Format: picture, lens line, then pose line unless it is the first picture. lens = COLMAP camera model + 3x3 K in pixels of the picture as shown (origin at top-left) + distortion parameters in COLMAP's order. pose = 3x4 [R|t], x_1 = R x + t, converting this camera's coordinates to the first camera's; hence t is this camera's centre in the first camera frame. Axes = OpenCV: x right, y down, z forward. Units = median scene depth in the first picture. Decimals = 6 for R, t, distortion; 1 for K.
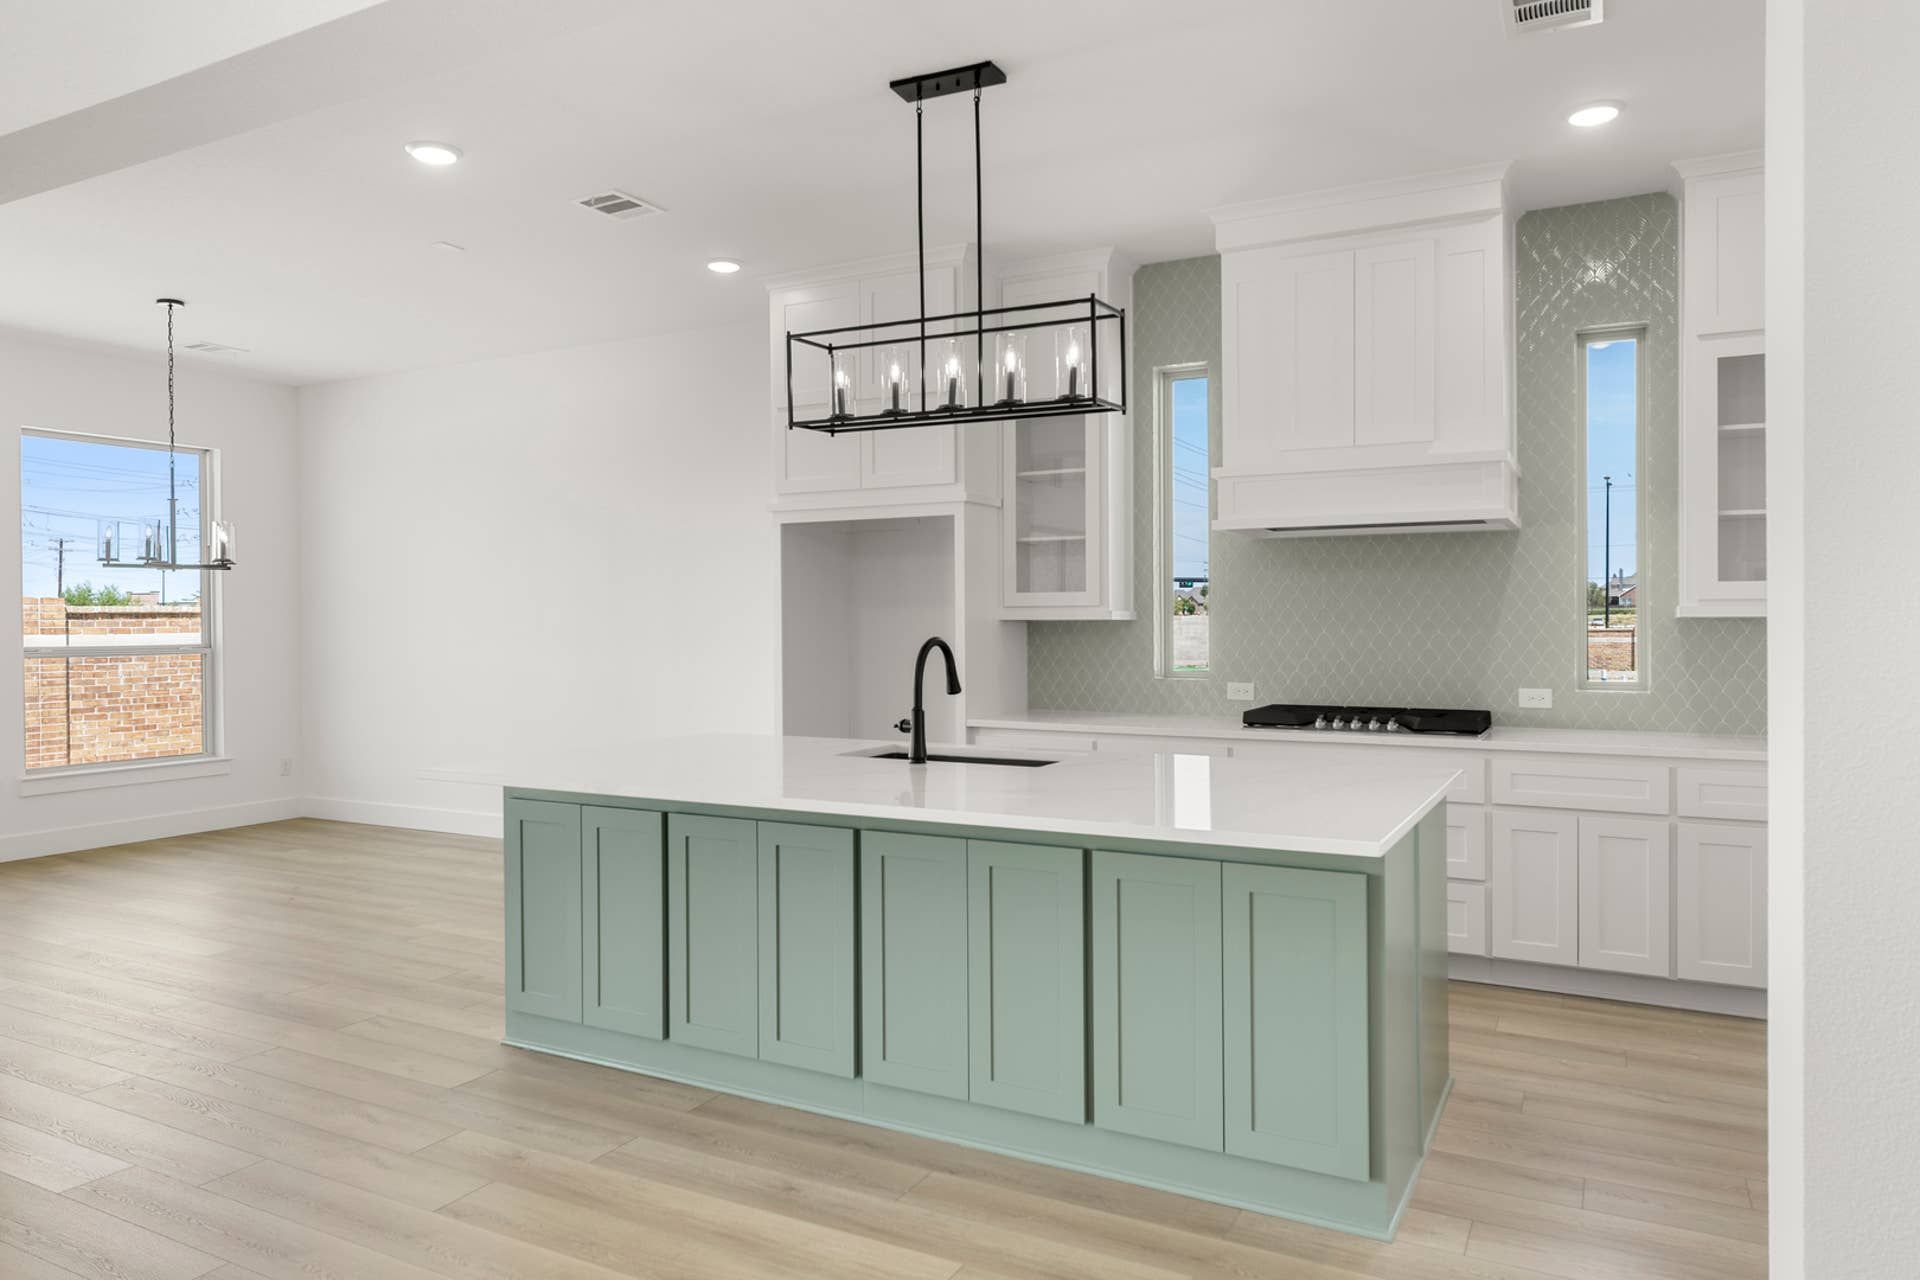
lens RADIAL K [[1239.4, 0, 958.9], [0, 1239.4, 626.2], [0, 0, 1]] dist [0.004938, 0.000384]
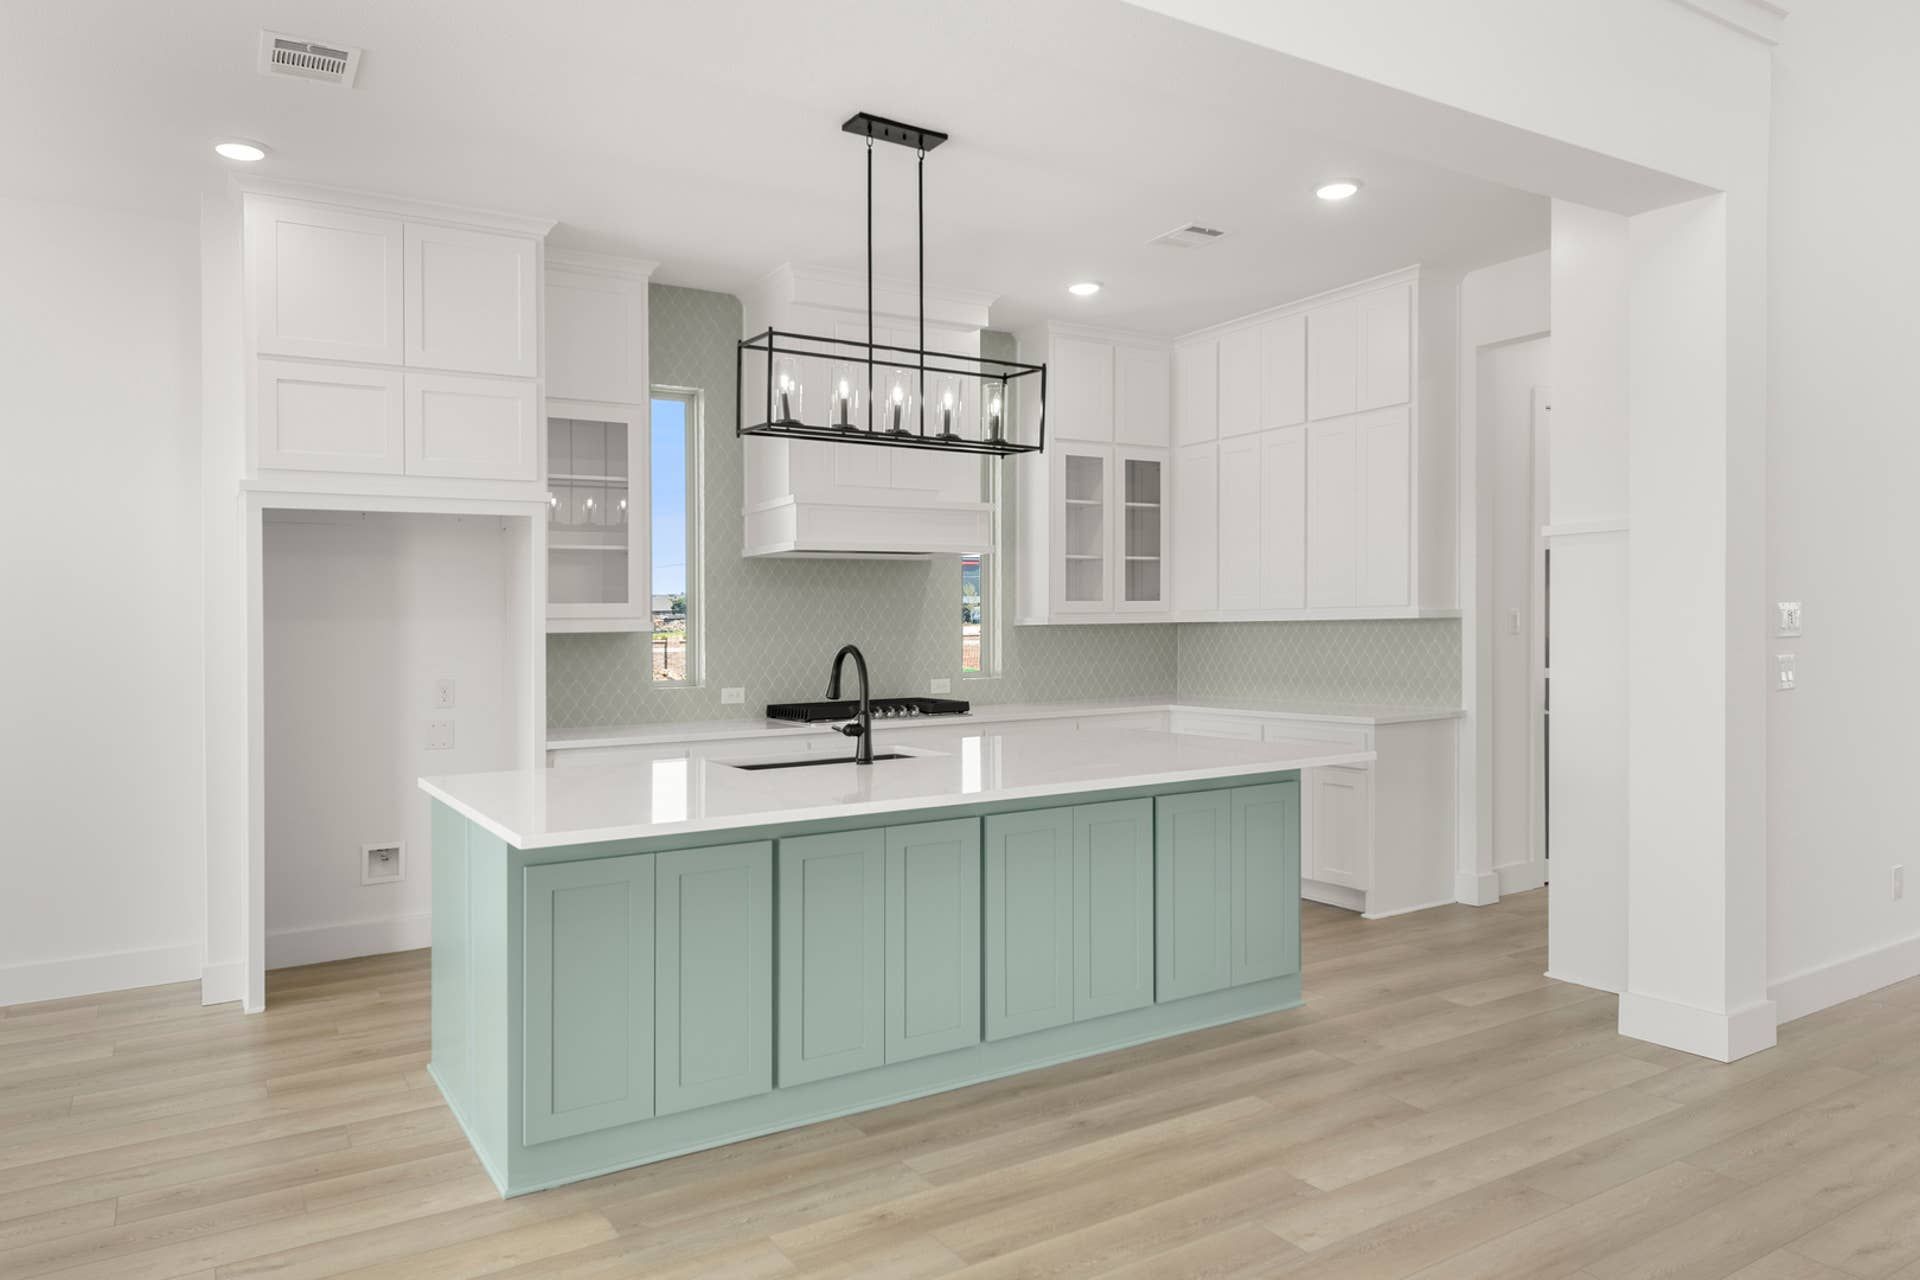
lens RADIAL K [[1249.0, 0, 960.0], [0, 1249.0, 640.0], [0, 0, 1]] dist [0.003142, -0.000855]
pose [[0.502546, -0.014195, 0.864434, -0.890446], [0.017588, 0.999826, 0.006194, -0.000004], [-0.864371, 0.012091, 0.502709, 0.387595]]
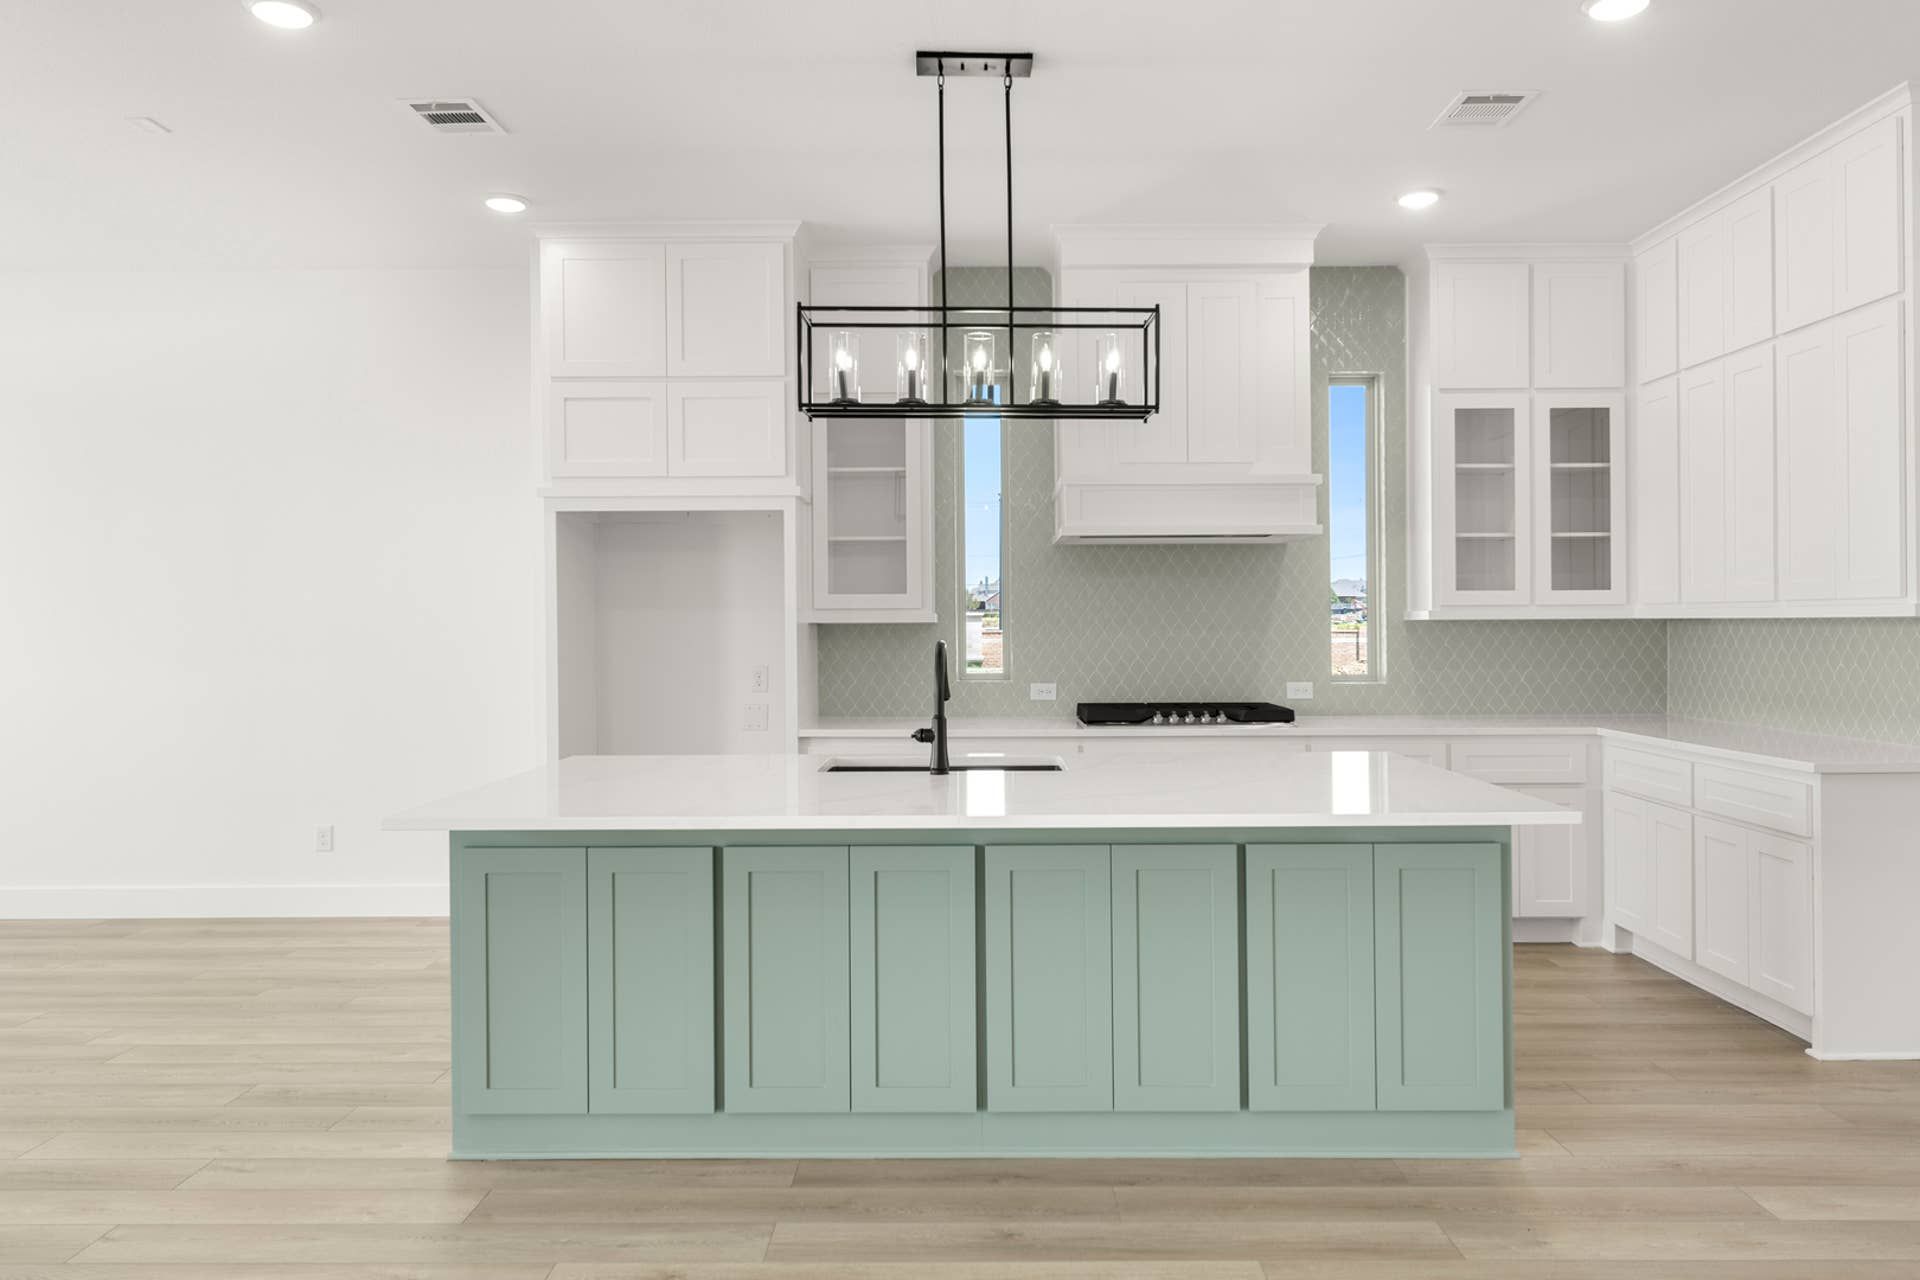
lens RADIAL K [[1276.3, 0, 964.5], [0, 1276.3, 620.5], [0, 0, 1]] dist [0.004734, -0.001547]
pose [[0.884393, -0.000618, 0.466743, -0.461788], [0.003935, 0.999973, -0.006132, -0.000830], [-0.466727, 0.007260, 0.884372, 0.125645]]
